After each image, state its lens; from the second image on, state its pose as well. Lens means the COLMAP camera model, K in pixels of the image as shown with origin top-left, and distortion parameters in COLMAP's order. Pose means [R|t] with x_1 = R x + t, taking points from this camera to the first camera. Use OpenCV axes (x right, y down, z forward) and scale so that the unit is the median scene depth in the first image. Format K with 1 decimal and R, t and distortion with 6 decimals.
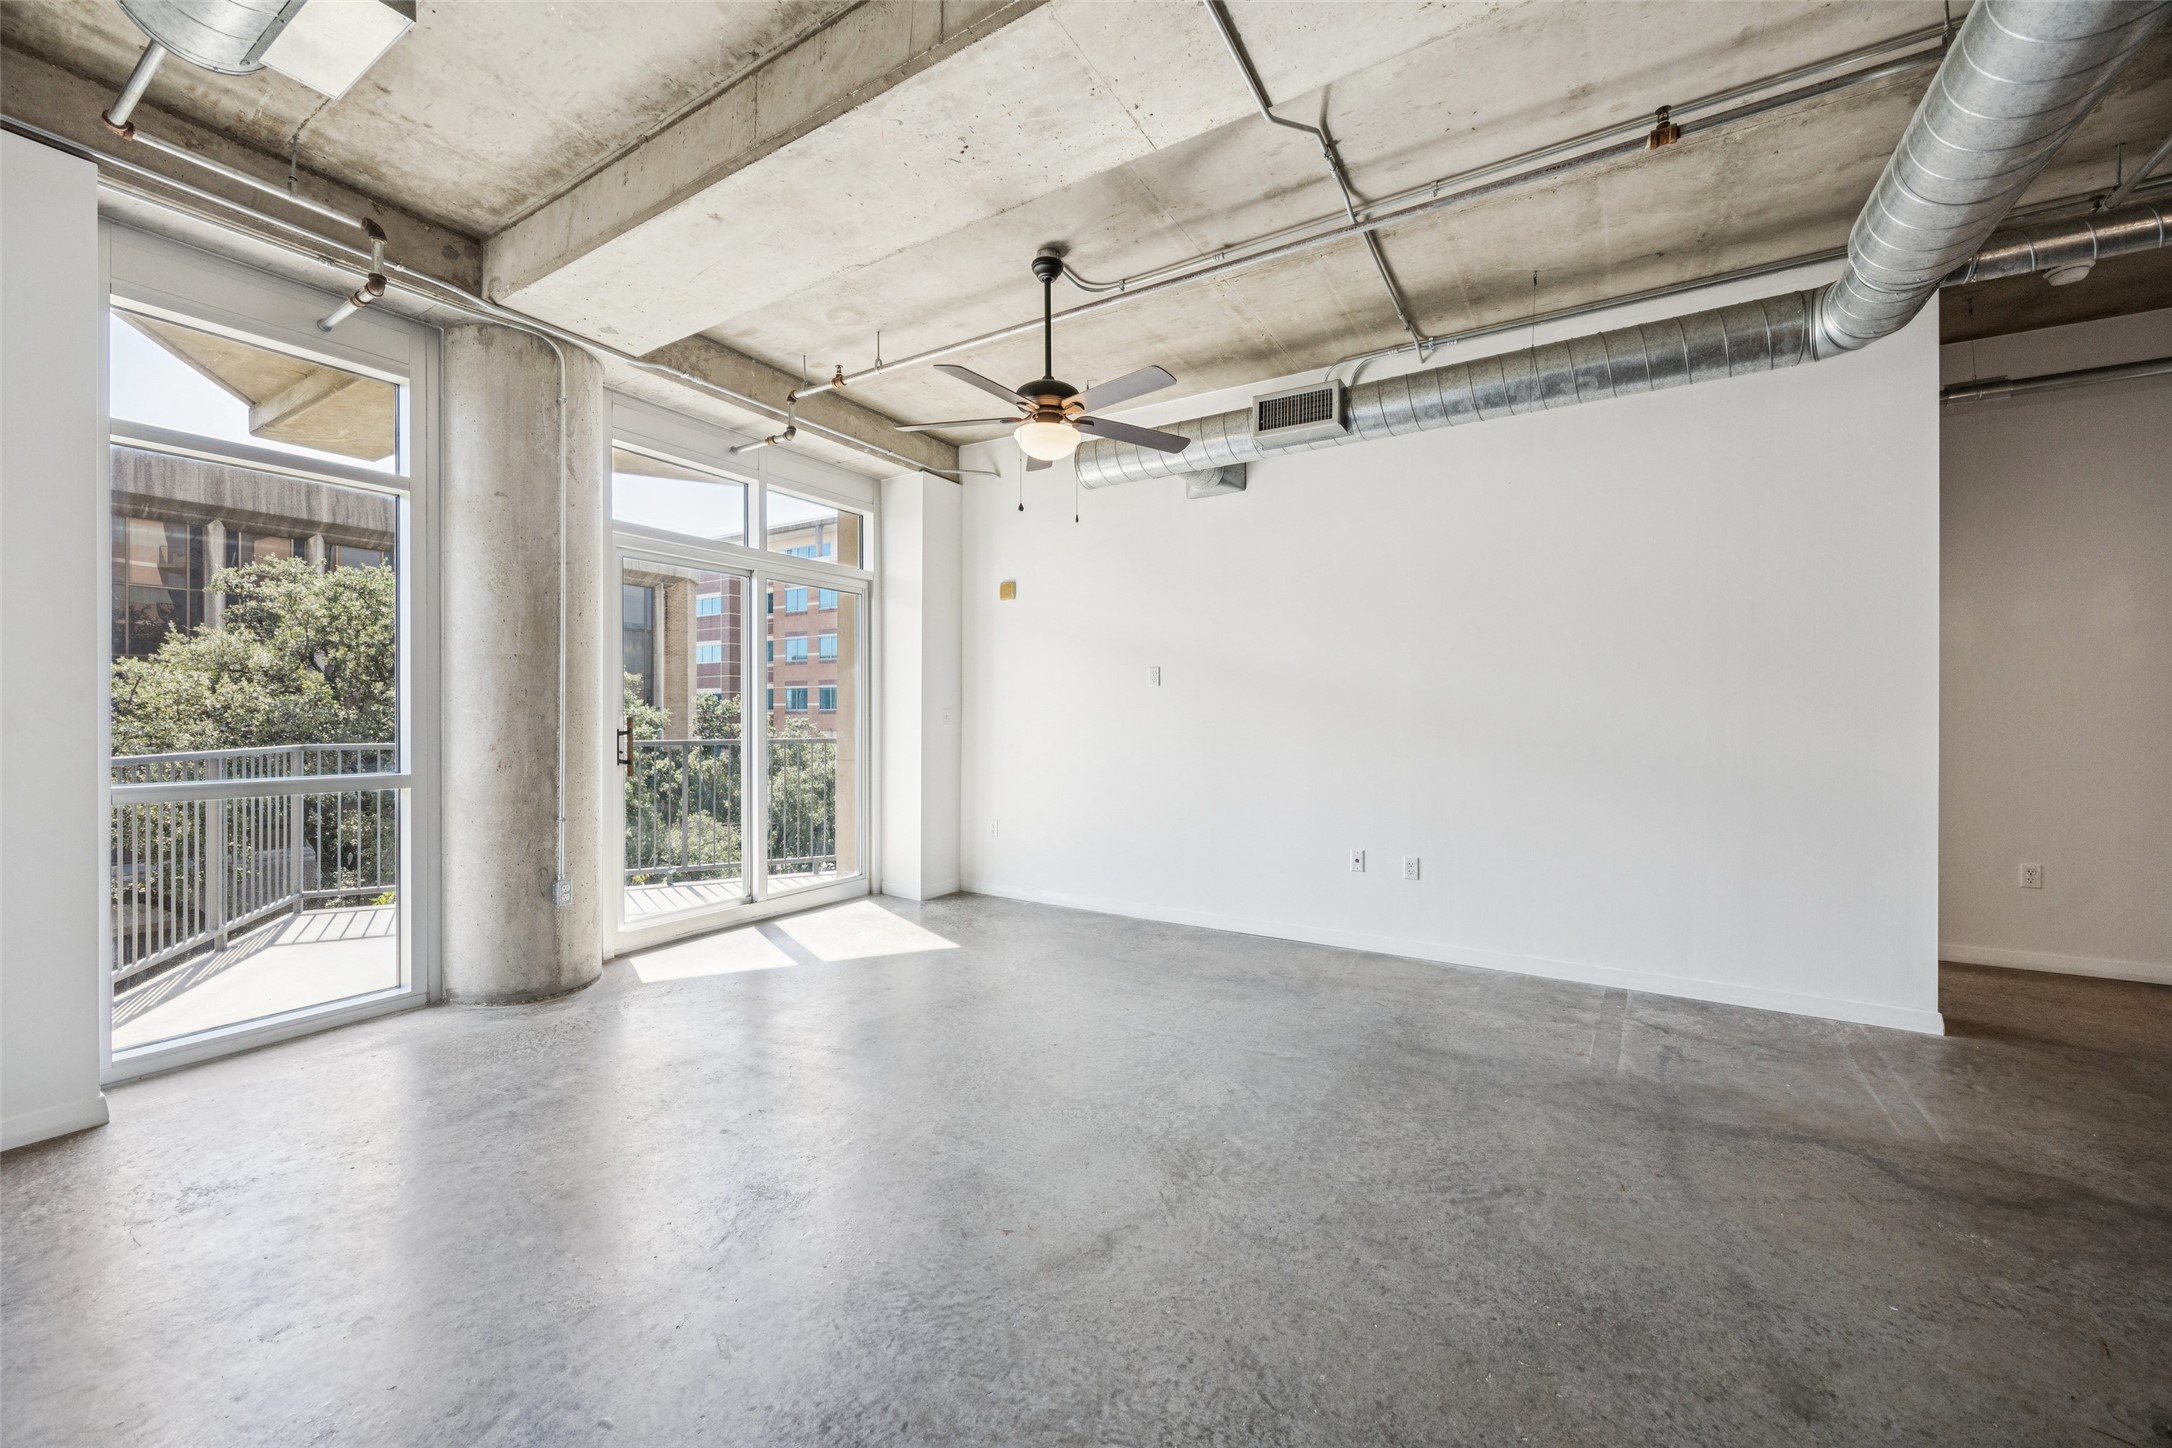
lens RADIAL K [[828.4, 0, 1080.4], [0, 828.4, 717.1], [0, 0, 1]] dist [-0.003215, -0.000418]
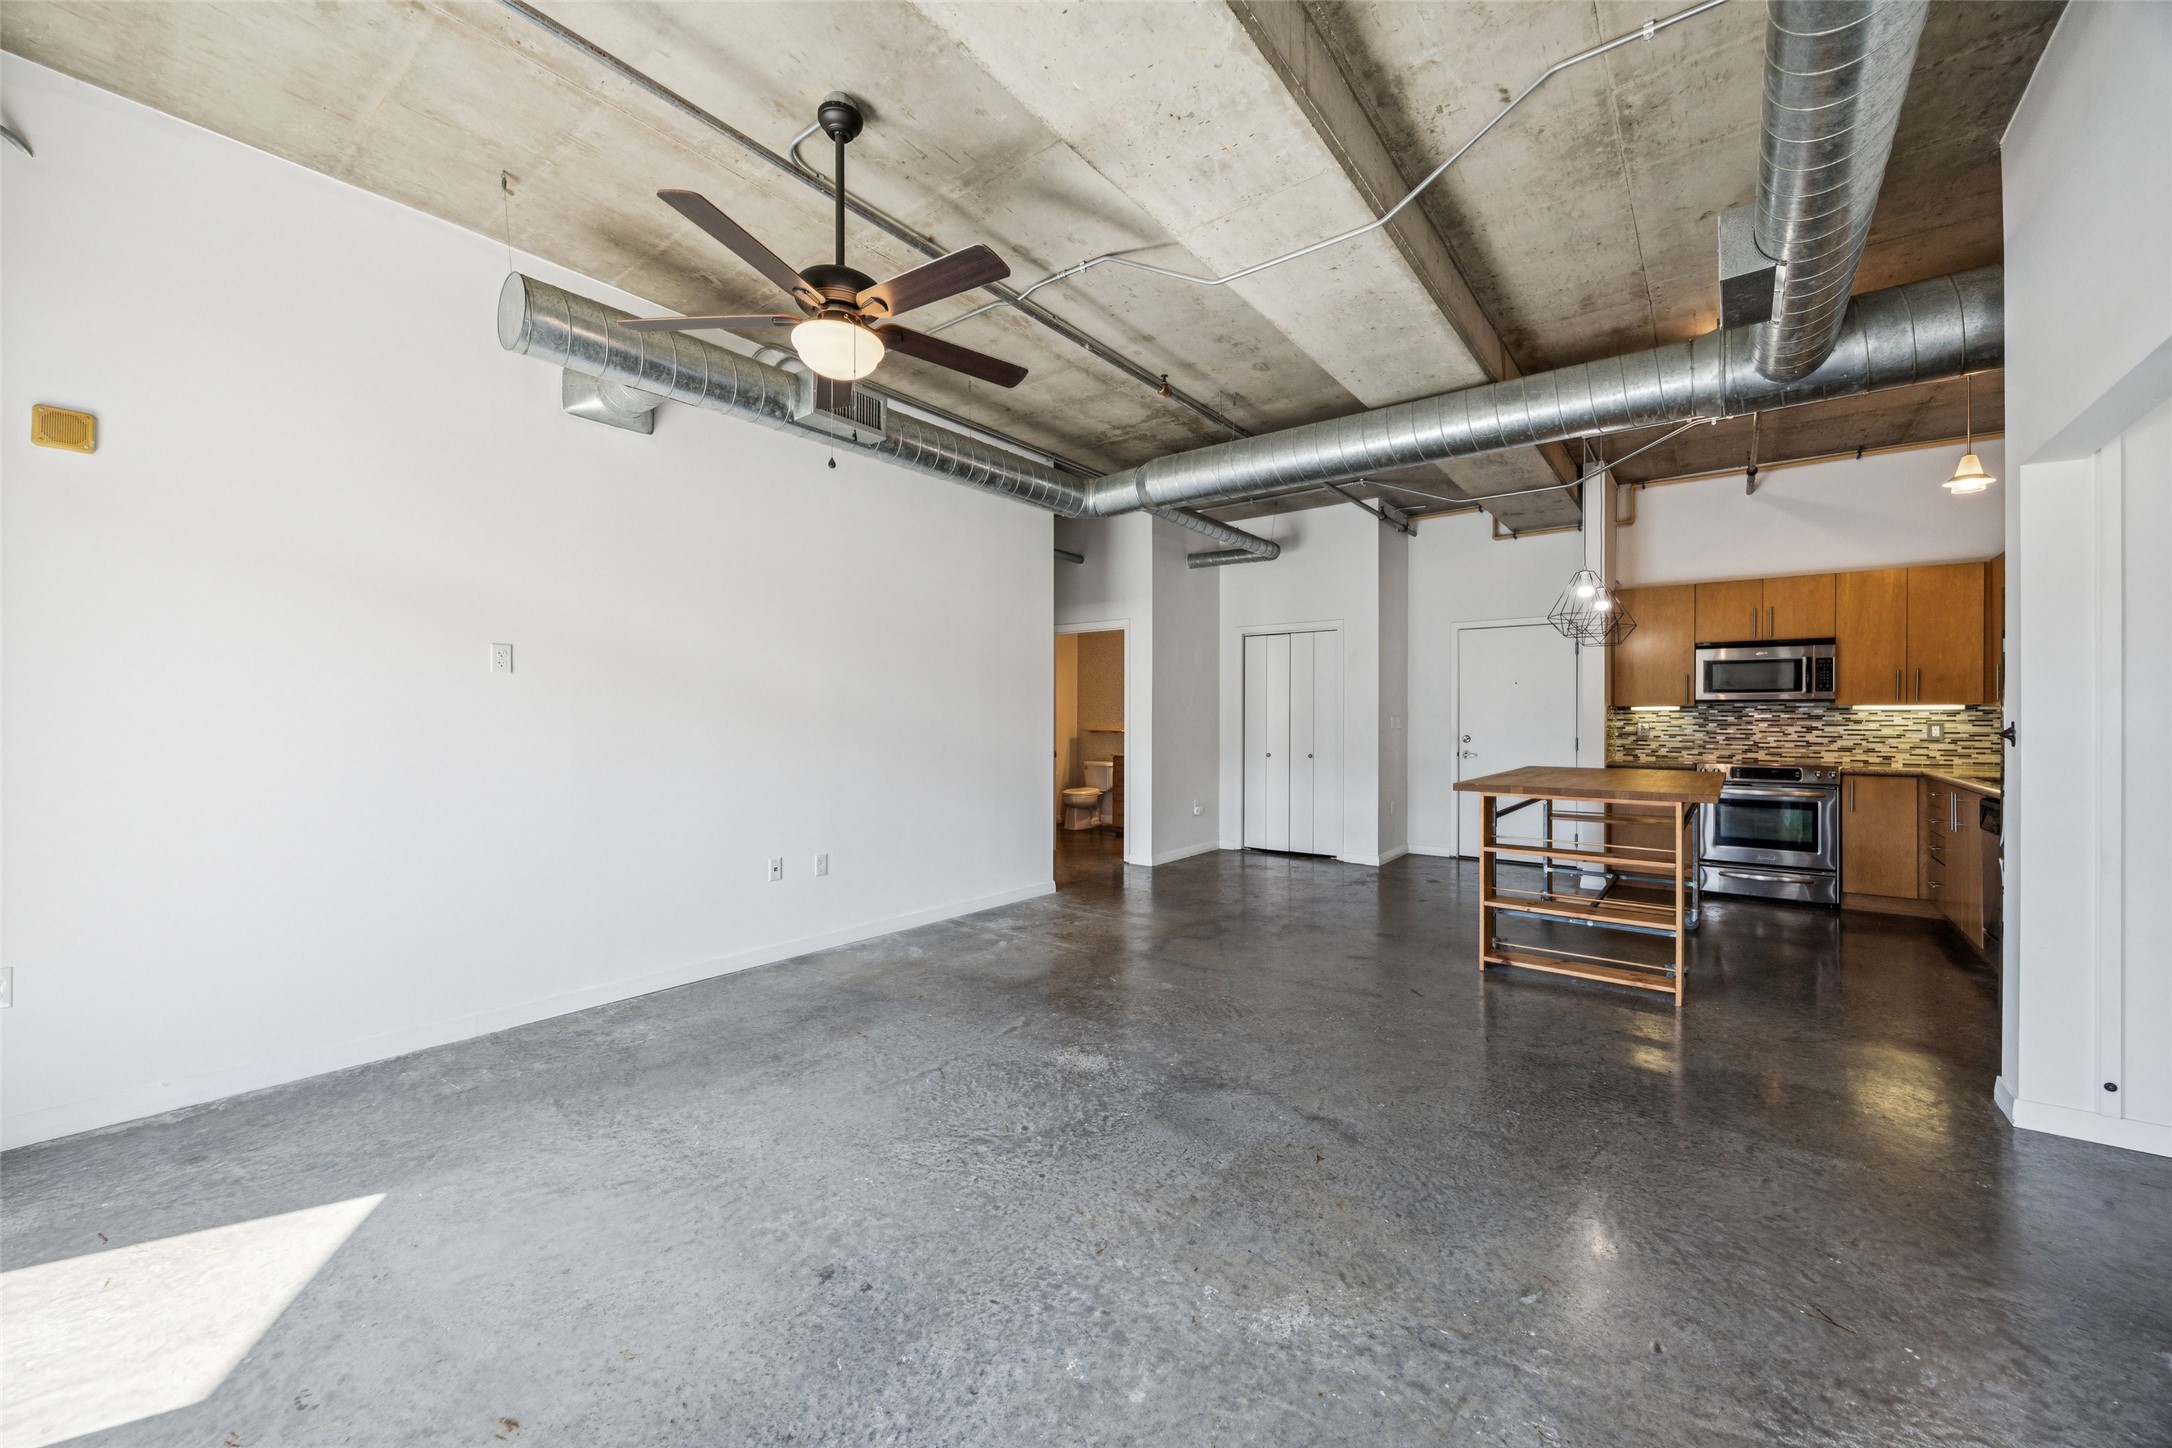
lens RADIAL K [[828.4, 0, 1078.6], [0, 828.4, 716.3], [0, 0, 1]] dist [-0.003215, -0.000418]
pose [[0.108838, 0.004666, 0.994049, -0.868219], [-0.002673, 0.999987, -0.004401, -0.002023], [-0.994056, -0.002178, 0.108849, 0.808244]]
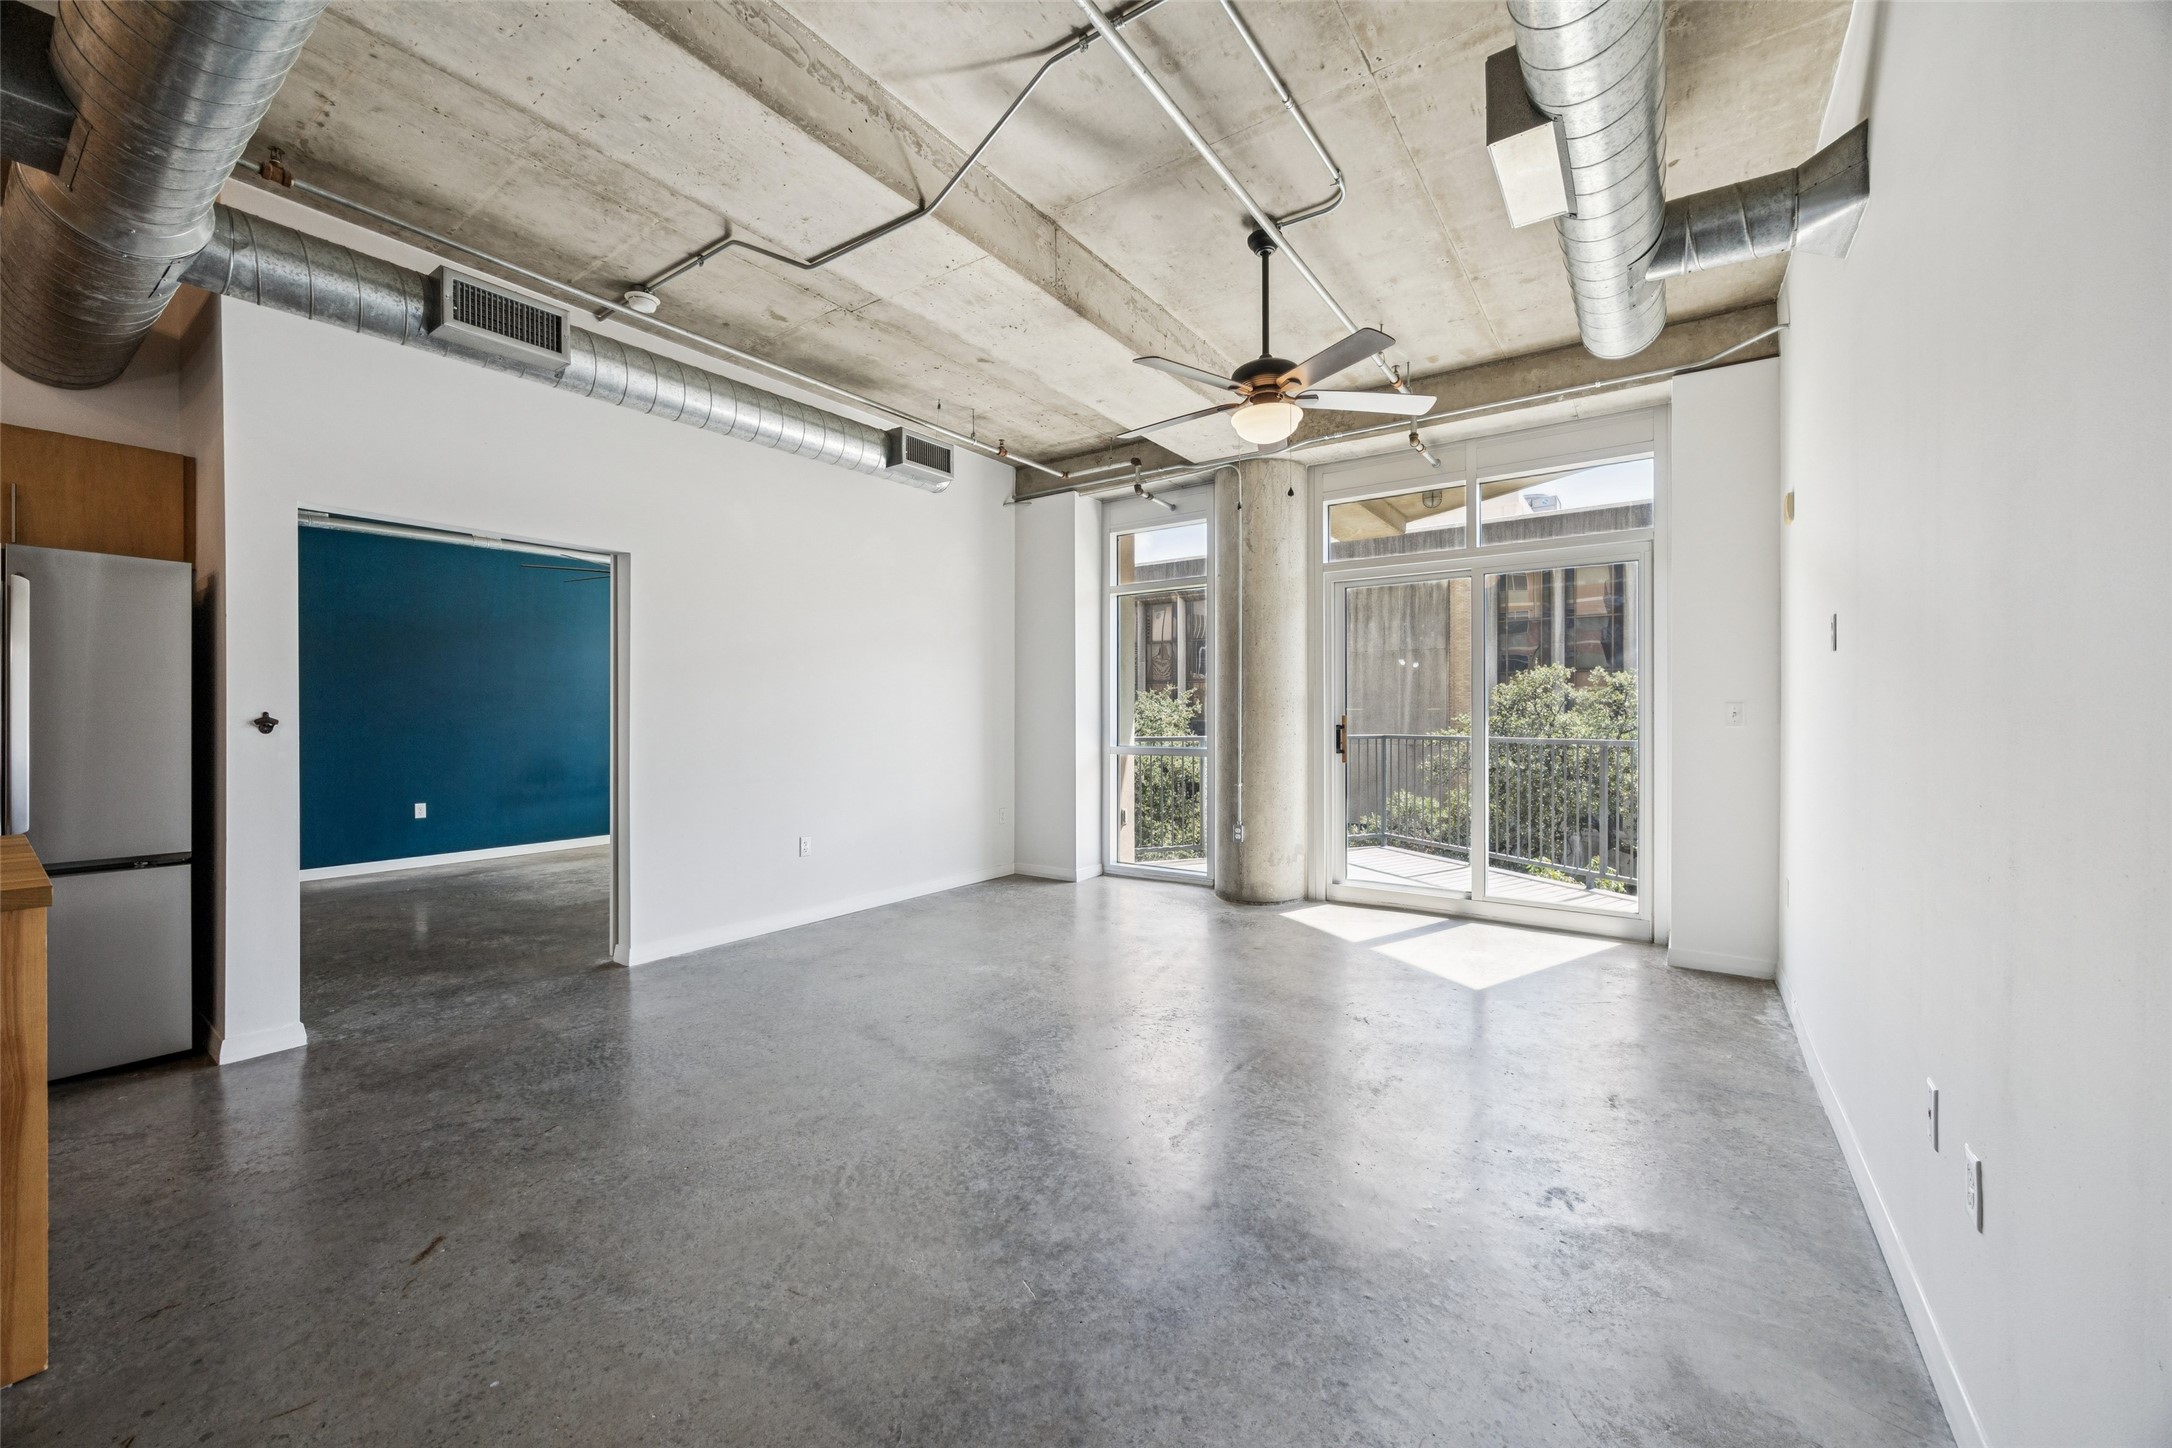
lens RADIAL K [[828.4, 0, 1076.3], [0, 828.4, 722.7], [0, 0, 1]] dist [-0.003215, -0.000418]
pose [[-0.068395, 0.006683, -0.997636, 1.053508], [-0.000184, 0.999977, 0.006712, 0.004126], [0.997658, 0.000643, -0.068392, 0.972777]]
